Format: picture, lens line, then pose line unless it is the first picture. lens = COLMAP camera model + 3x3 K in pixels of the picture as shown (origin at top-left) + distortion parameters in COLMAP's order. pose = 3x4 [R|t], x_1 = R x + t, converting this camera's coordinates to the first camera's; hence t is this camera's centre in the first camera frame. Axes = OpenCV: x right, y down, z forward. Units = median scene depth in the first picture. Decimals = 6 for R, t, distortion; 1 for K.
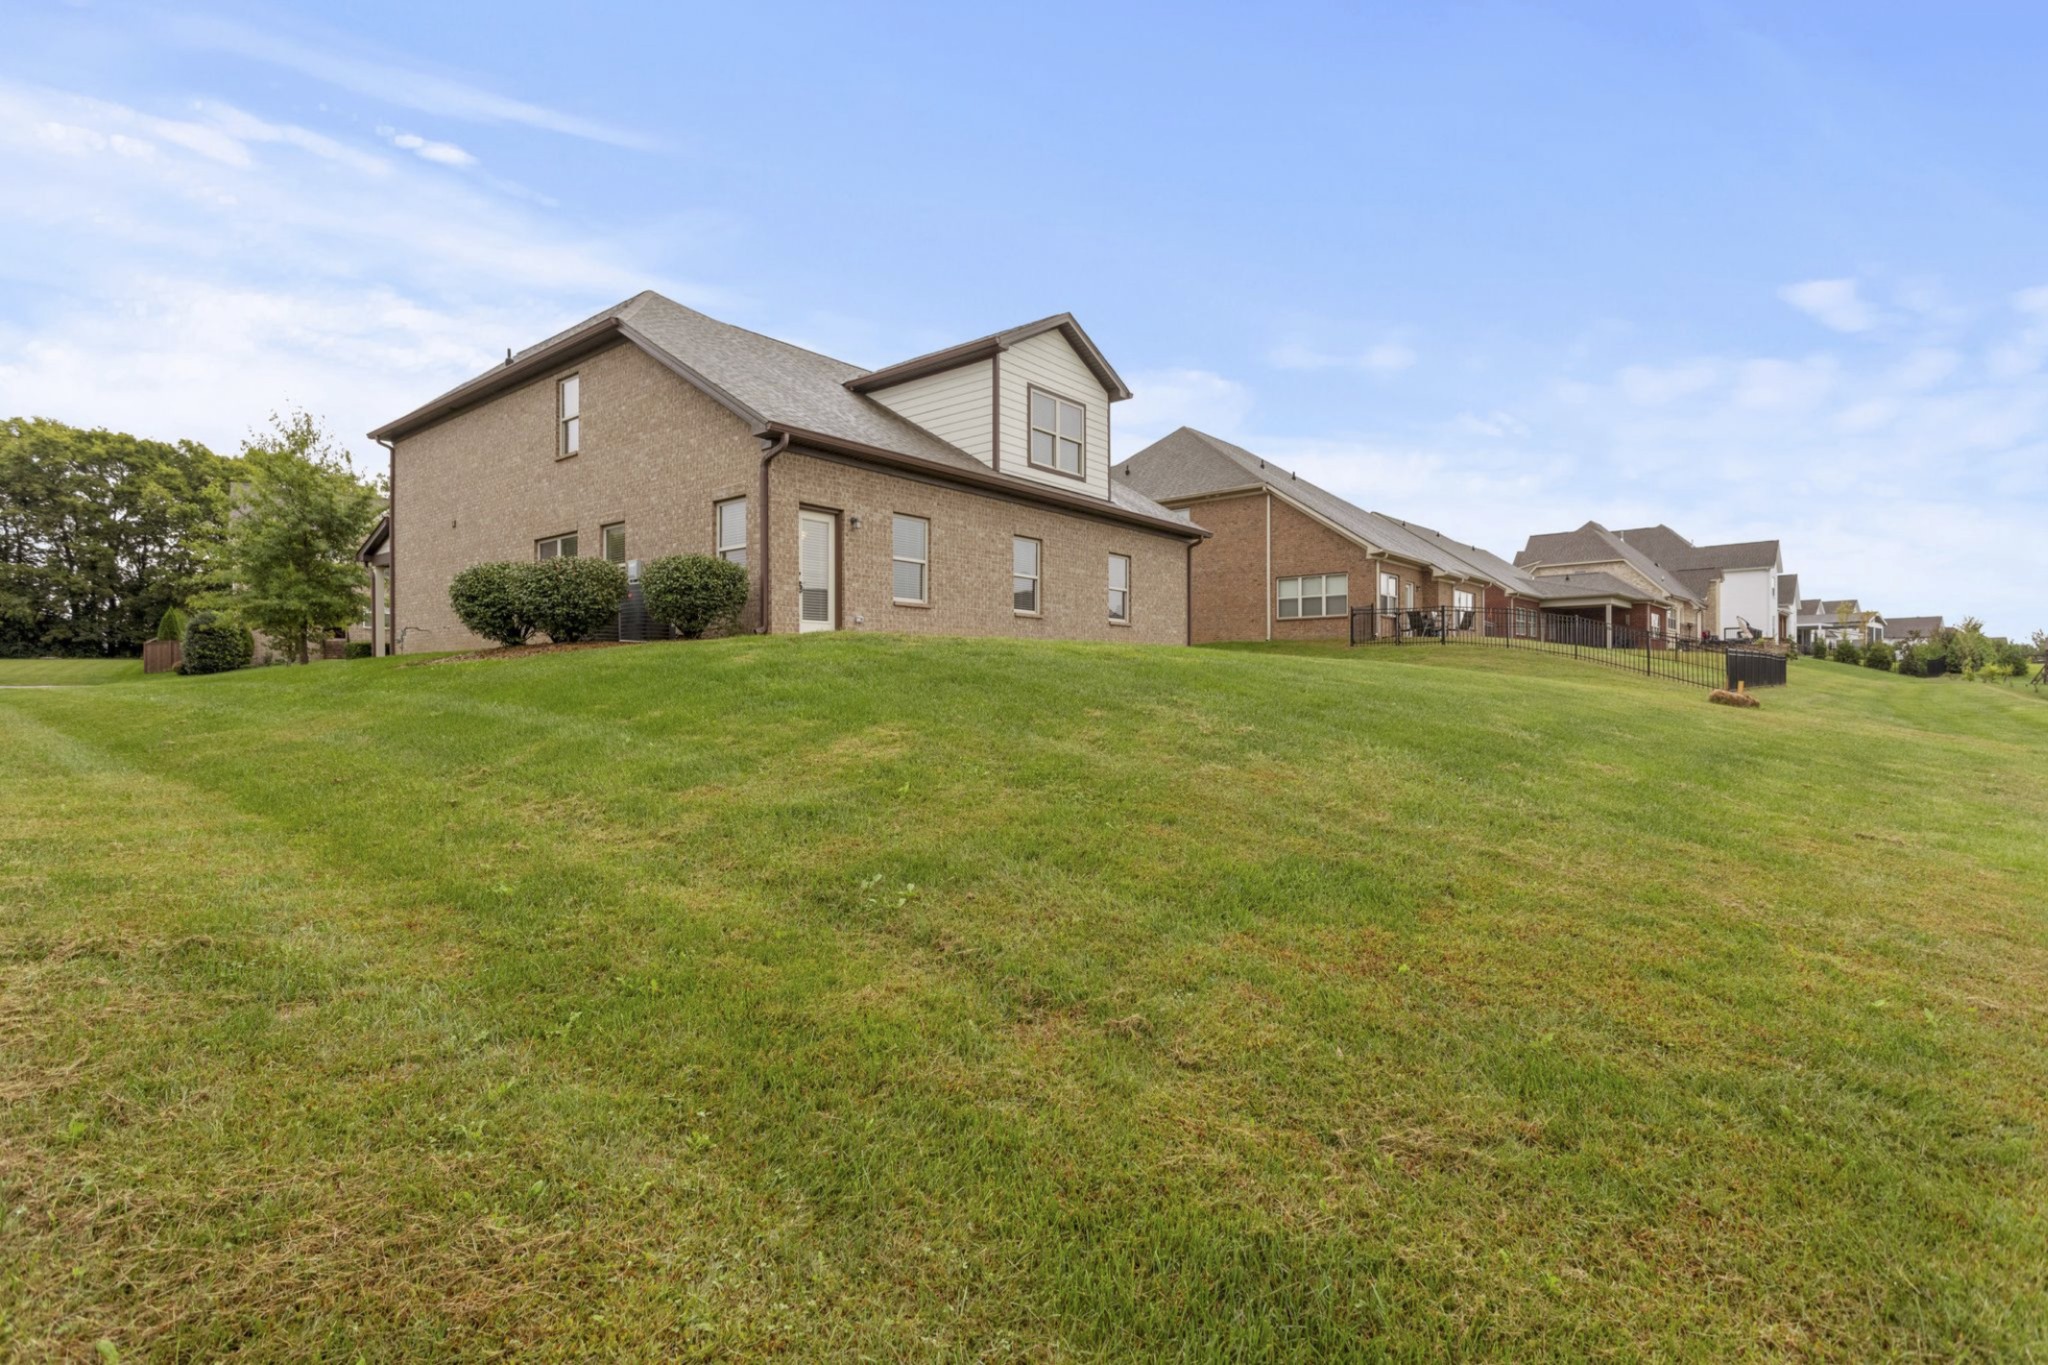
lens RADIAL K [[967.4, 0, 1026.7], [0, 967.4, 684.1], [0, 0, 1]] dist [0.002817, 0.001606]
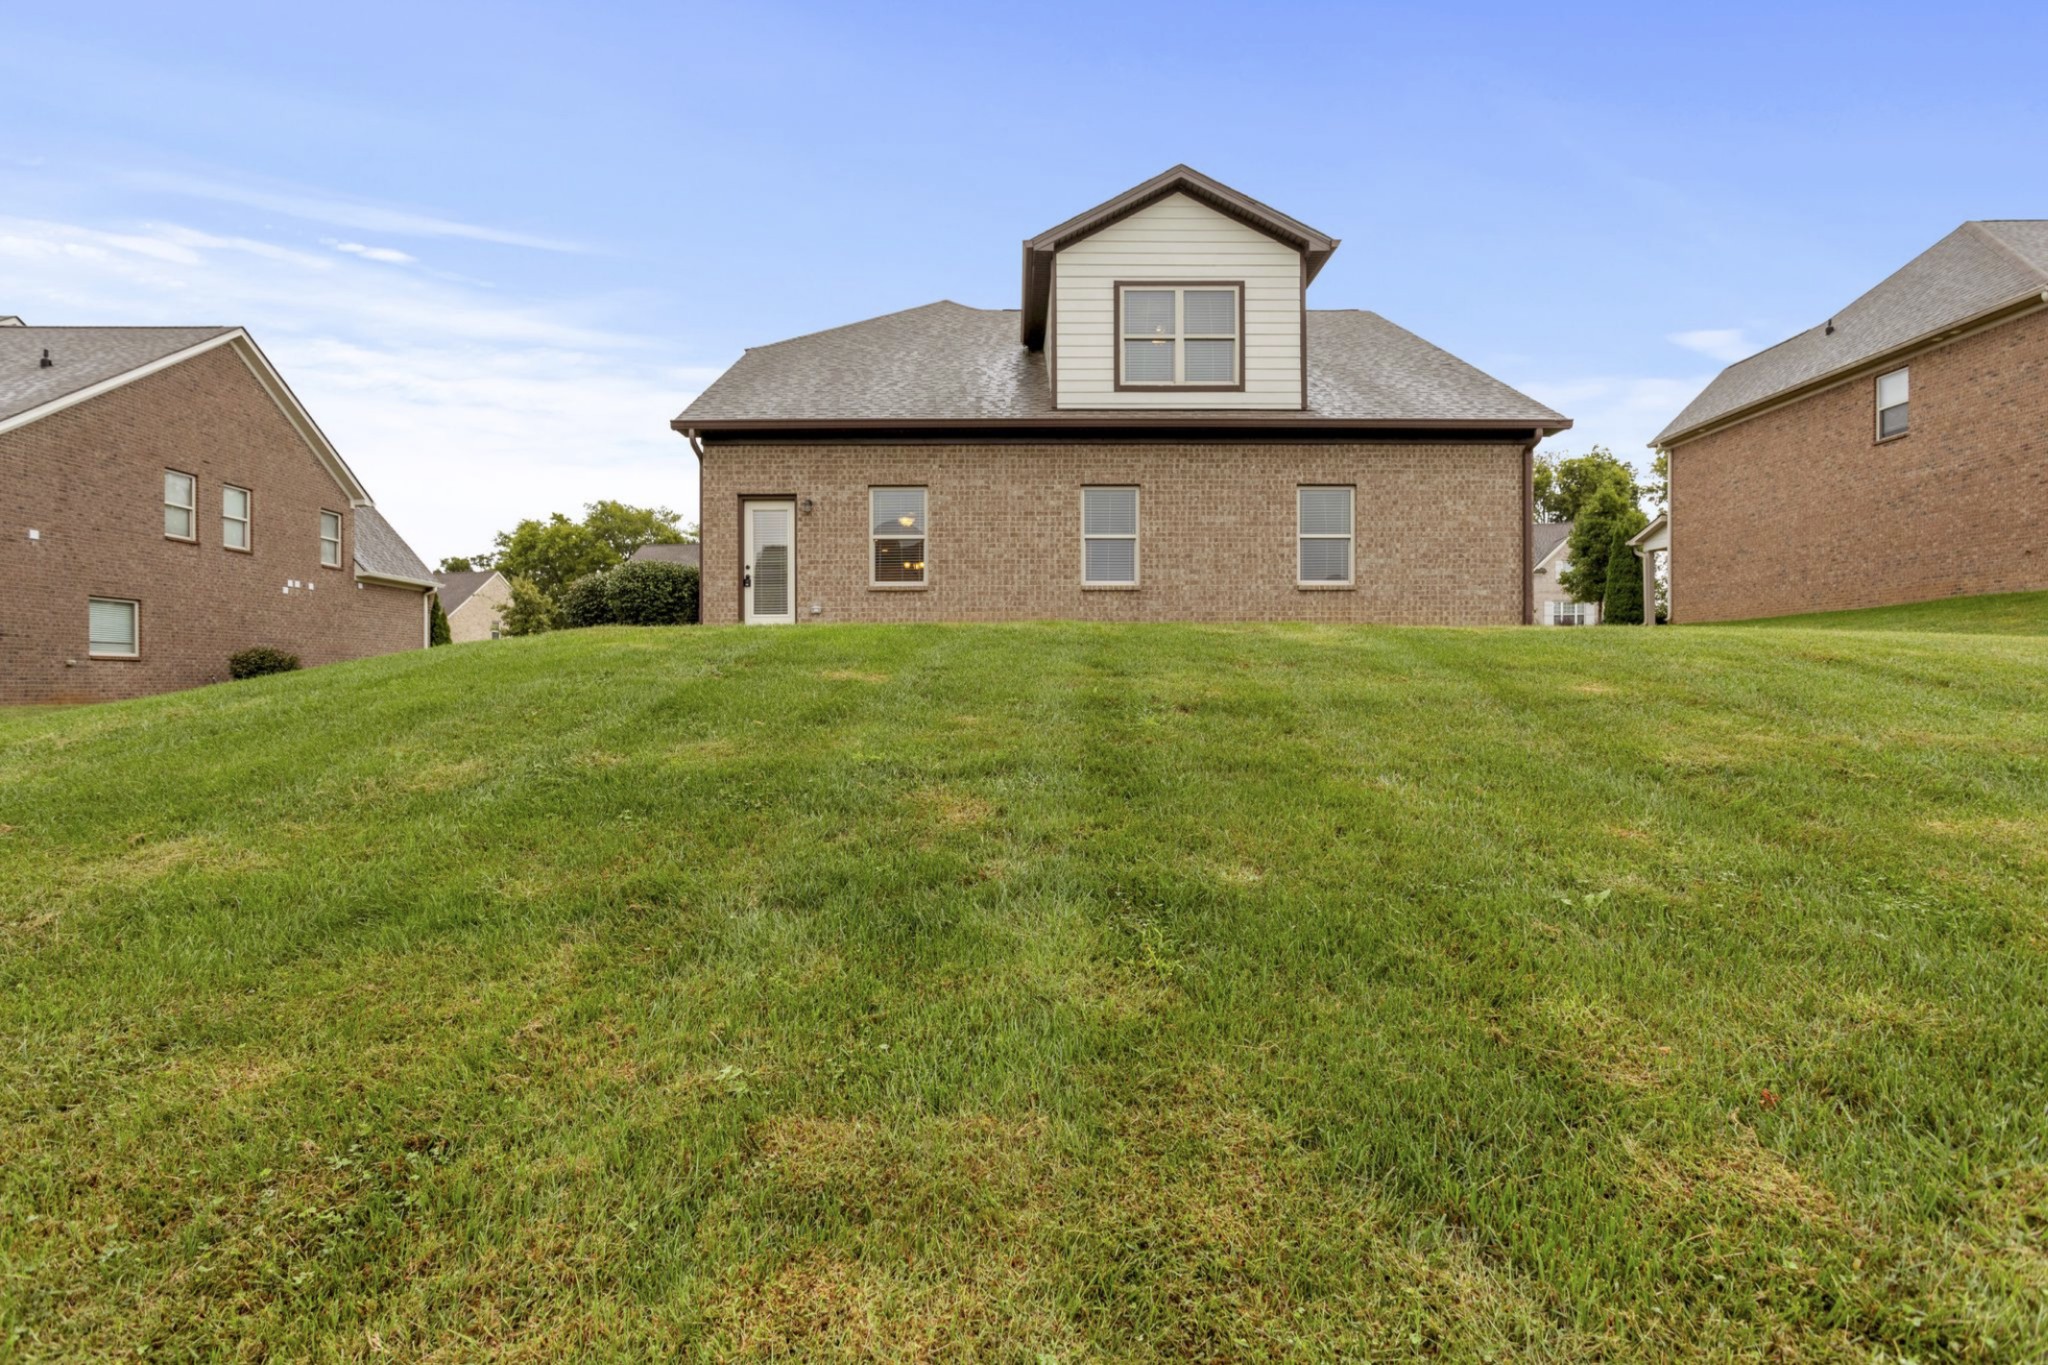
lens RADIAL K [[967.4, 0, 1024.4], [0, 967.4, 683.0], [0, 0, 1]] dist [0.002817, 0.001606]
pose [[0.639664, -0.000914, -0.768654, 0.537942], [0.004727, 0.999985, 0.002745, 0.001253], [0.768640, -0.005390, 0.639659, 0.457416]]
